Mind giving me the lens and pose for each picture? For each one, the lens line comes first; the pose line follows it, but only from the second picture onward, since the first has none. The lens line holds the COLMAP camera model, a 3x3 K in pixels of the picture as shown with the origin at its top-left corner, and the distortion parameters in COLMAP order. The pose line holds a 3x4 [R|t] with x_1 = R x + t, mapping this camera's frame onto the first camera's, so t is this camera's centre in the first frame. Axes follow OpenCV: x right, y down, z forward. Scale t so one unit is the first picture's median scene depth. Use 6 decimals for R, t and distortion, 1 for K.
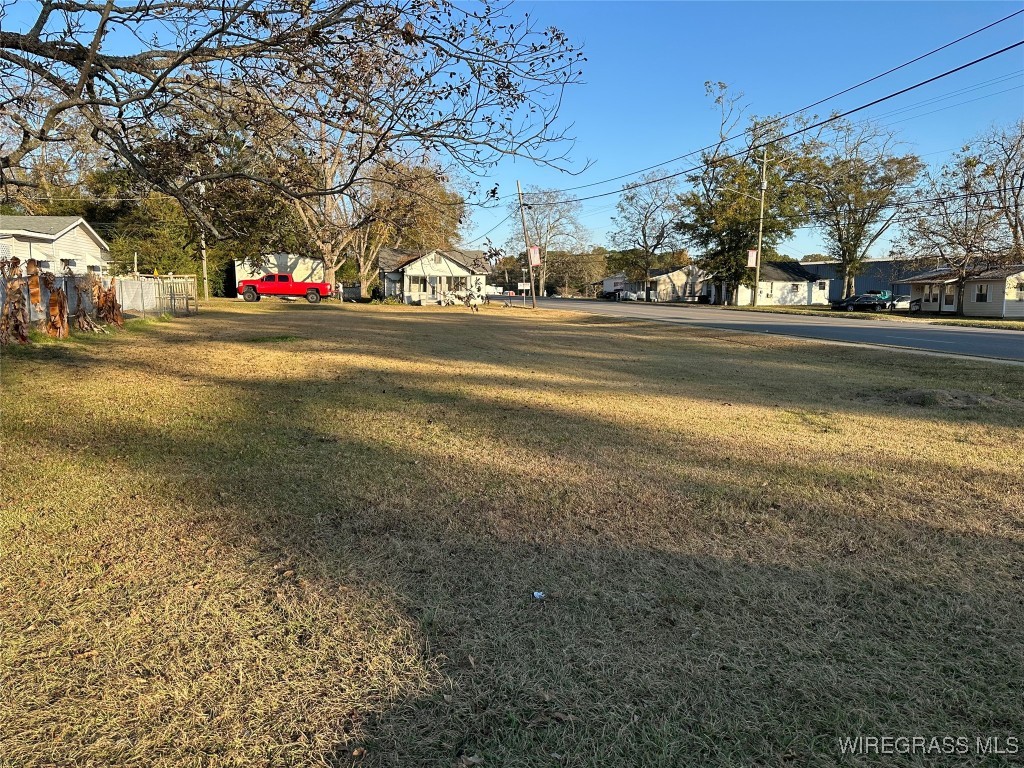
lens RADIAL K [[727.5, 0, 510.6], [0, 727.5, 390.5], [0, 0, 1]] dist [0.054107, -0.060179]
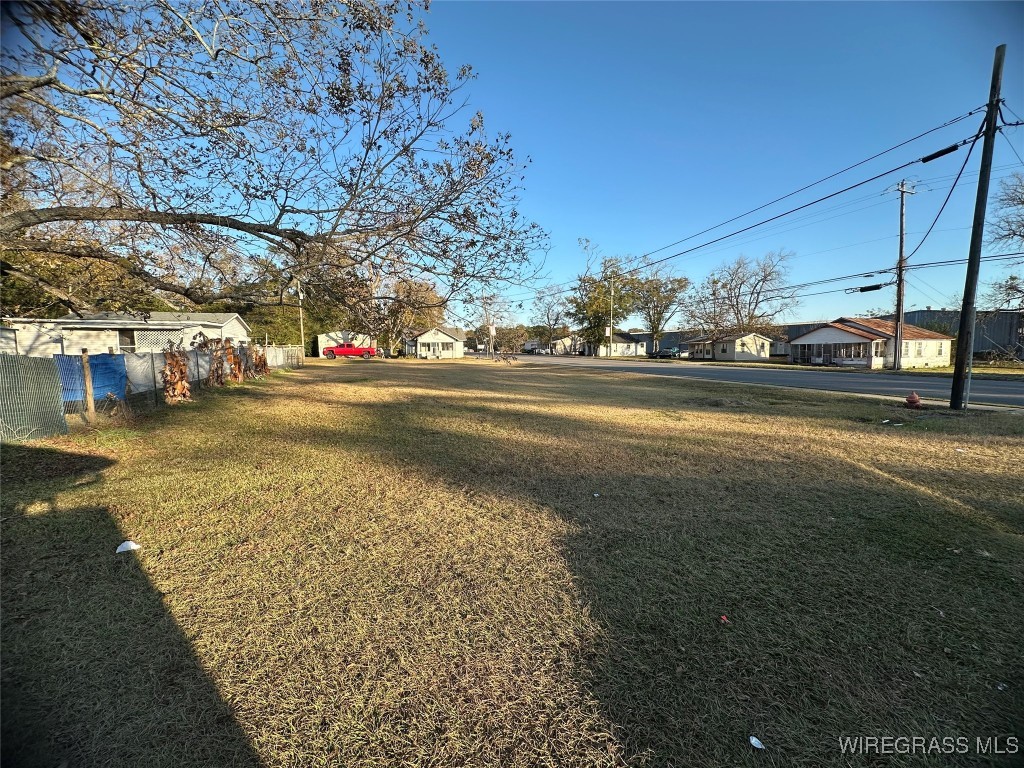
lens RADIAL K [[413.0, 0, 509.4], [0, 413.0, 386.1], [0, 0, 1]] dist [-0.000383, 0.000240]
pose [[0.994903, -0.024317, 0.097863, -0.031326], [0.028852, 0.998562, -0.045186, -0.000026], [-0.096624, 0.047780, 0.994173, -0.021593]]
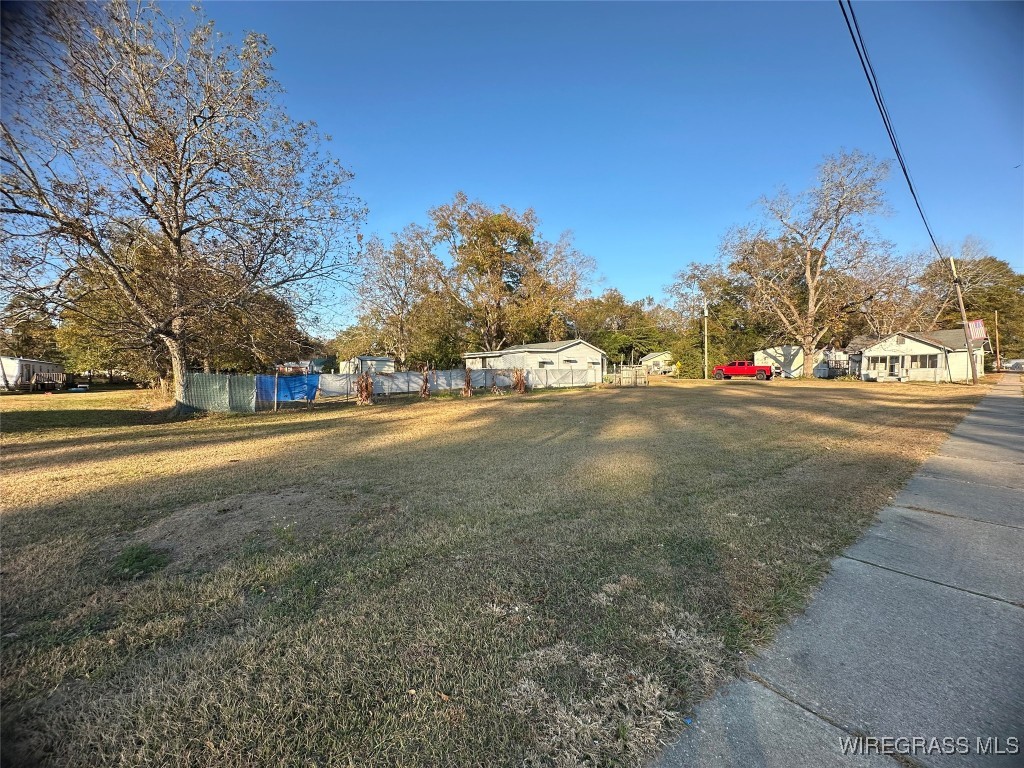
lens RADIAL K [[413.0, 0, 512.4], [0, 413.0, 382.5], [0, 0, 1]] dist [-0.000383, 0.000240]
pose [[0.419360, 0.003514, -0.907813, 0.292578], [-0.106715, 0.993250, -0.045452, -0.033936], [0.901526, 0.115938, 0.416904, 0.285216]]
